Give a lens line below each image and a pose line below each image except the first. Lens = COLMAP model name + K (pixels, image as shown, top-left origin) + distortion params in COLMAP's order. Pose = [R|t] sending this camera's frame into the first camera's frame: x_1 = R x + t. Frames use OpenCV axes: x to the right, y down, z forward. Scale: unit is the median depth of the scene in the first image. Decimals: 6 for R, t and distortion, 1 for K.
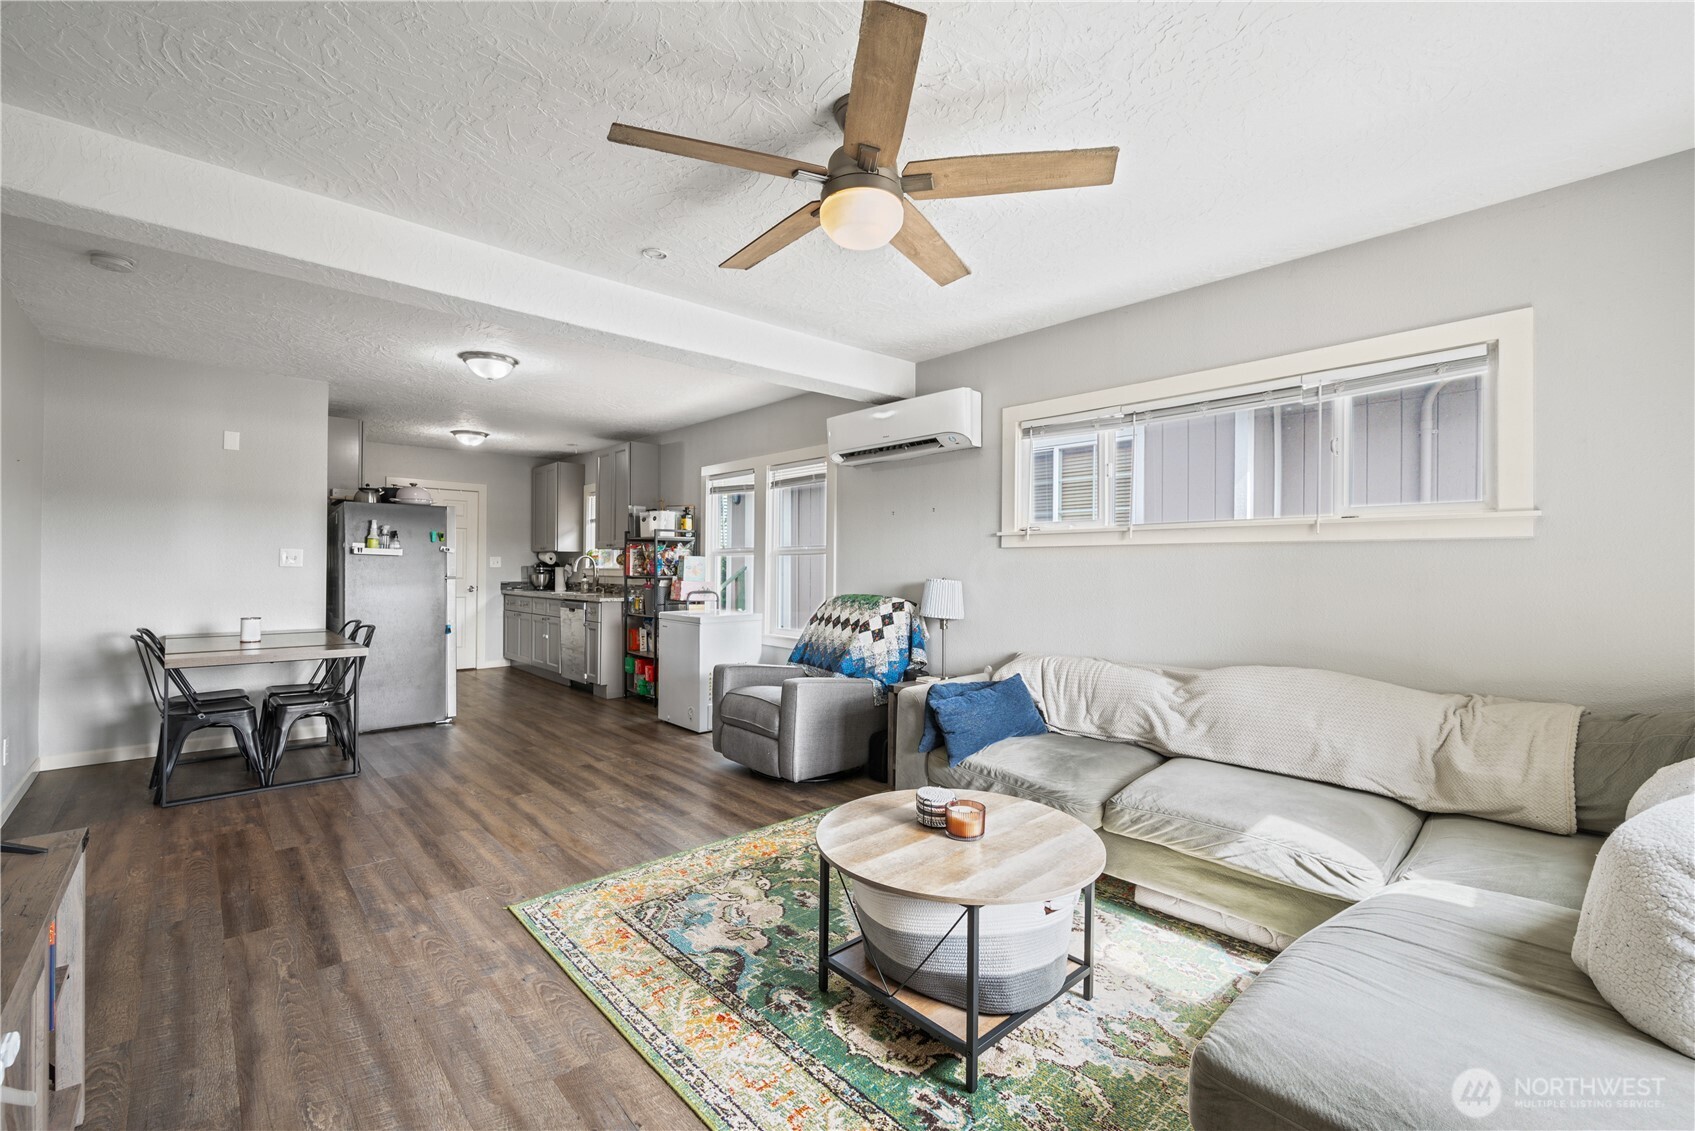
lens RADIAL K [[722.8, 0, 847.8], [0, 722.8, 566.2], [0, 0, 1]] dist [-0.000382, 0.000076]
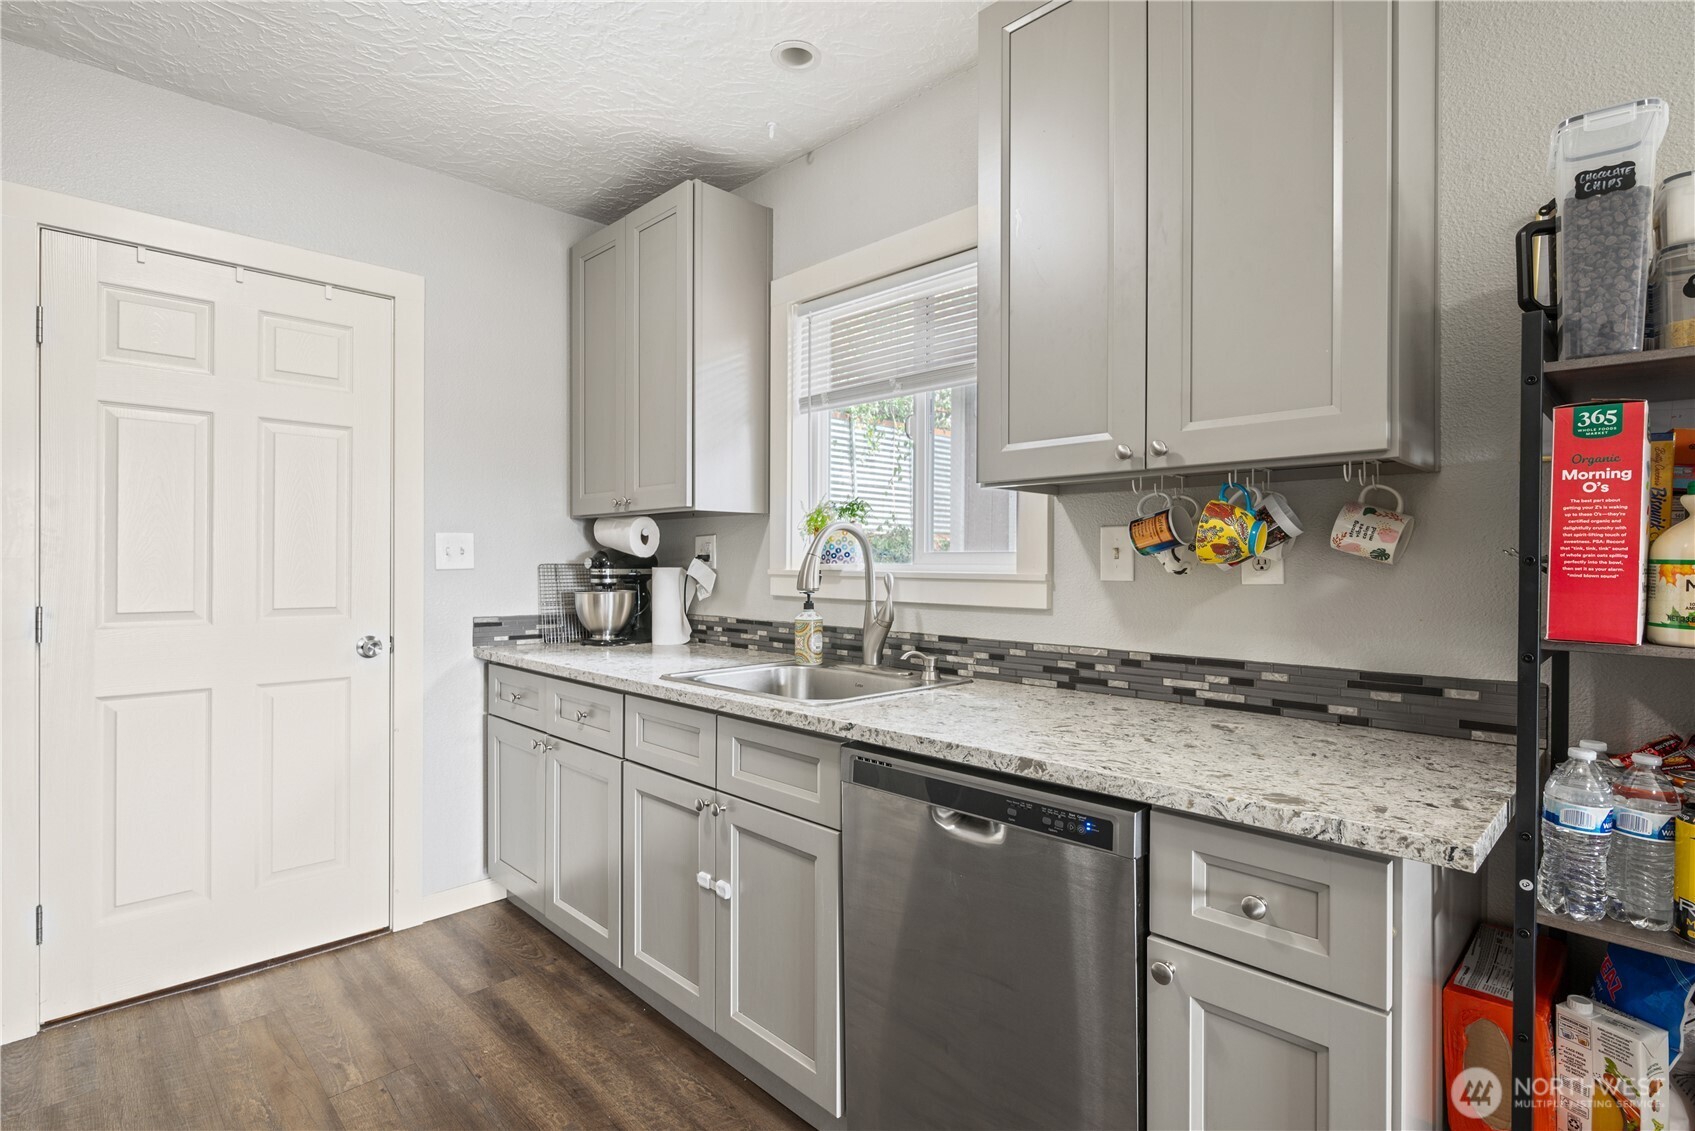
lens RADIAL K [[801.7, 0, 834.0], [0, 801.7, 565.3], [0, 0, 1]] dist [-0.000440, -0.002363]
pose [[0.998917, -0.002800, 0.046453, -0.458014], [0.002446, 0.999967, 0.007685, -0.002754], [-0.046473, -0.007563, 0.998891, 0.877936]]
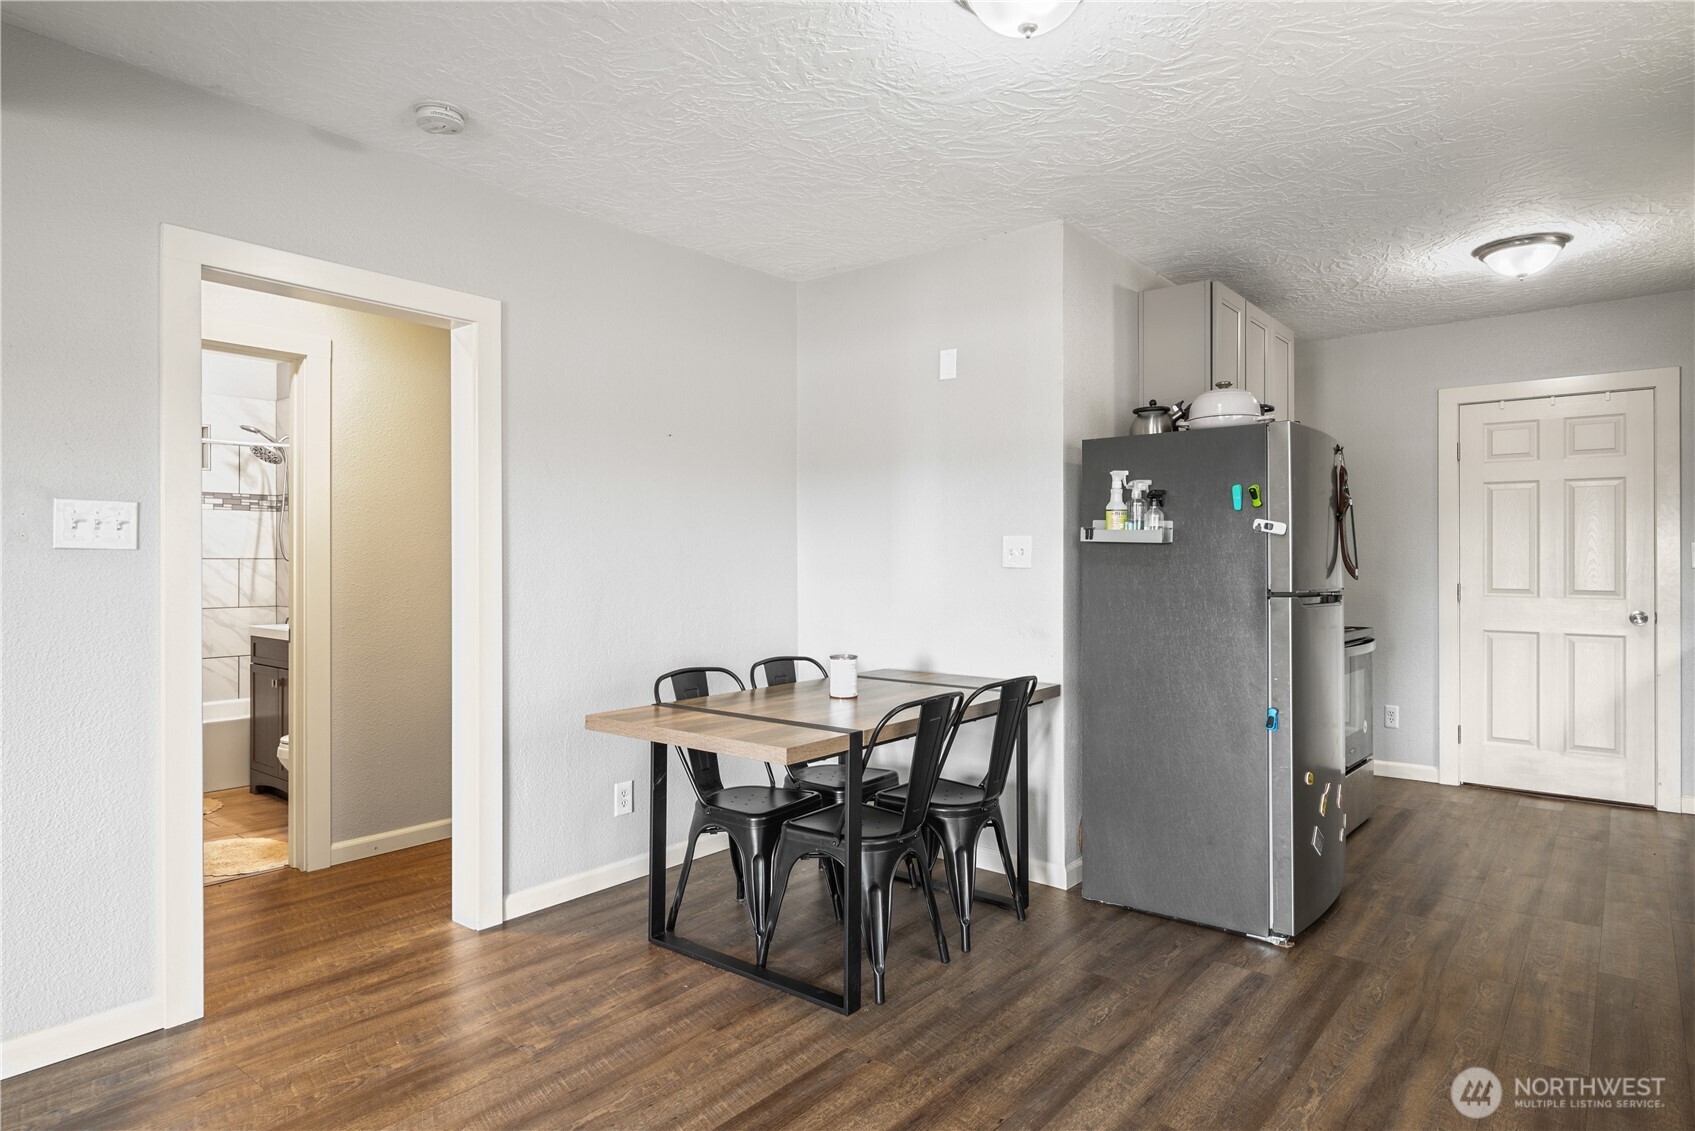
lens RADIAL K [[975.4, 0, 846.7], [0, 975.4, 557.1], [0, 0, 1]] dist [-0.002572, 0.001077]
pose [[0.153137, -0.010541, -0.988149, -0.032030], [0.002437, 0.999944, -0.010289, -0.000137], [0.988202, -0.000833, 0.153154, 0.578507]]
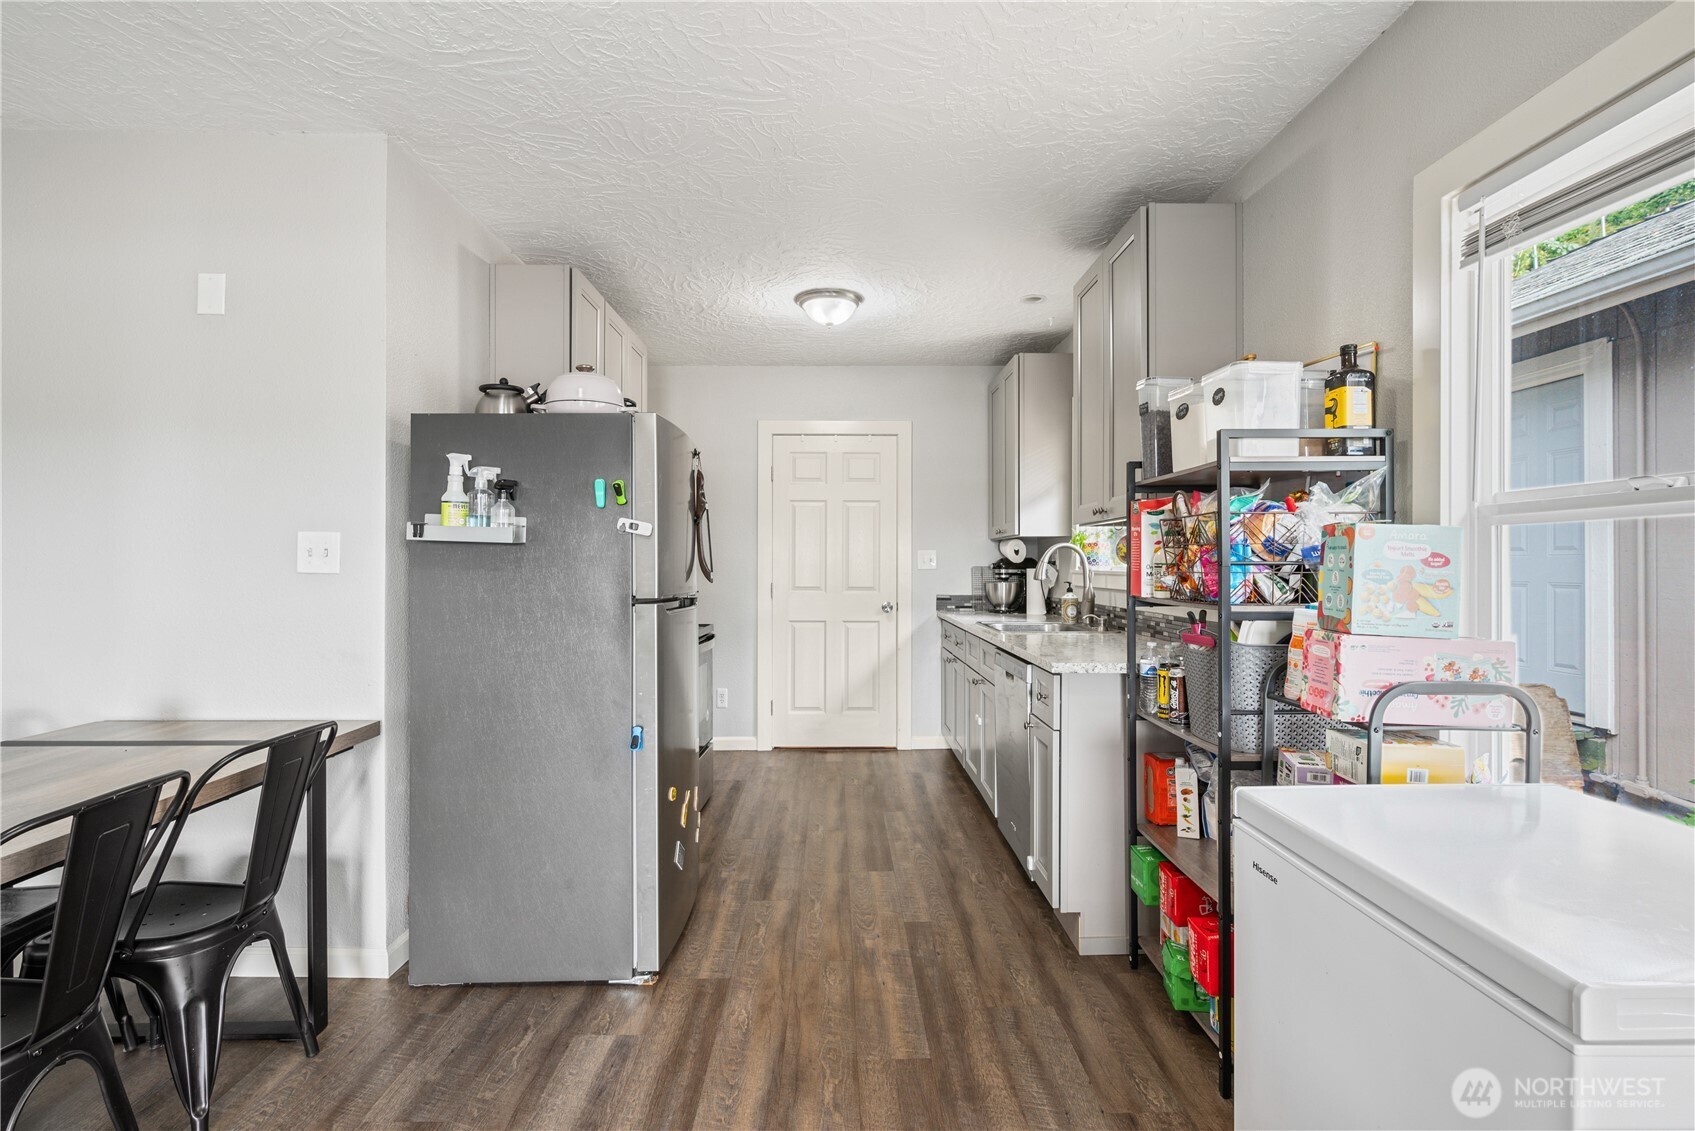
lens RADIAL K [[801.7, 0, 853.4], [0, 801.7, 560.3], [0, 0, 1]] dist [-0.000440, -0.002363]
pose [[0.755437, -0.009000, -0.655159, -0.165893], [0.005346, 0.999957, -0.007572, -0.001280], [0.655199, 0.002218, 0.755453, 0.651195]]
